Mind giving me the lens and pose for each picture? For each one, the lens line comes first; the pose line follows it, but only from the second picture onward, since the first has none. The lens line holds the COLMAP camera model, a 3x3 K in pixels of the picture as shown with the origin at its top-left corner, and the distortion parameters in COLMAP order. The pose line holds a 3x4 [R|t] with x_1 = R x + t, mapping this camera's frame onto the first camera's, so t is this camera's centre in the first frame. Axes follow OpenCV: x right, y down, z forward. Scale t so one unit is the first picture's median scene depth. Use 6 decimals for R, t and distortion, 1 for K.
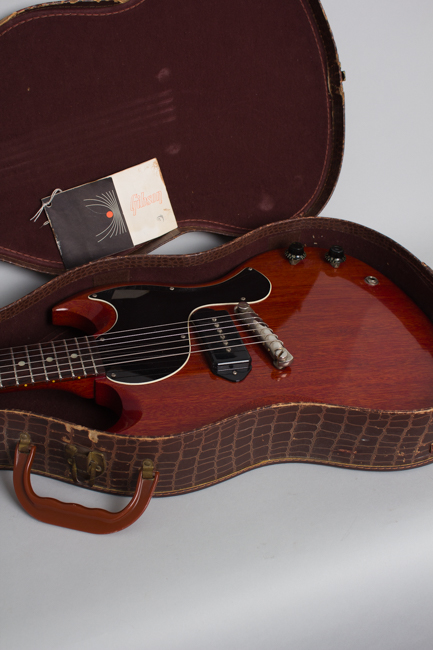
lens RADIAL K [[850.2, 0, 213.8], [0, 850.2, 328.8], [0, 0, 1]] dist [-0.045884, 0.000000]
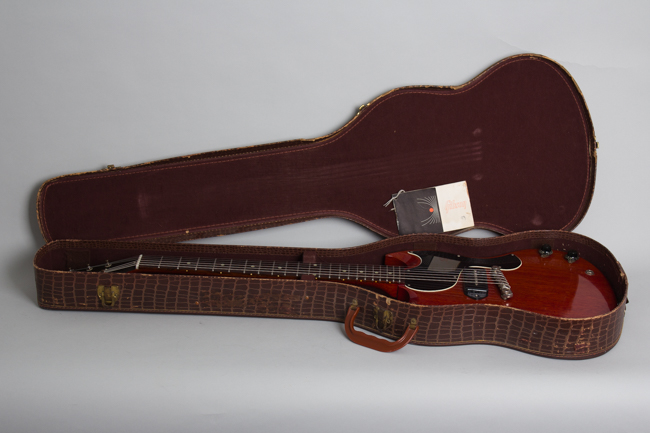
lens RADIAL K [[1320.5, 0, 329.1], [0, 1320.5, 215.1], [0, 0, 1]] dist [-0.013889, 0.000000]
pose [[0.944060, 0.117653, -0.308073, 0.502018], [-0.187738, 0.959777, -0.208764, 0.466708], [0.271120, 0.254923, 0.928175, -1.490040]]
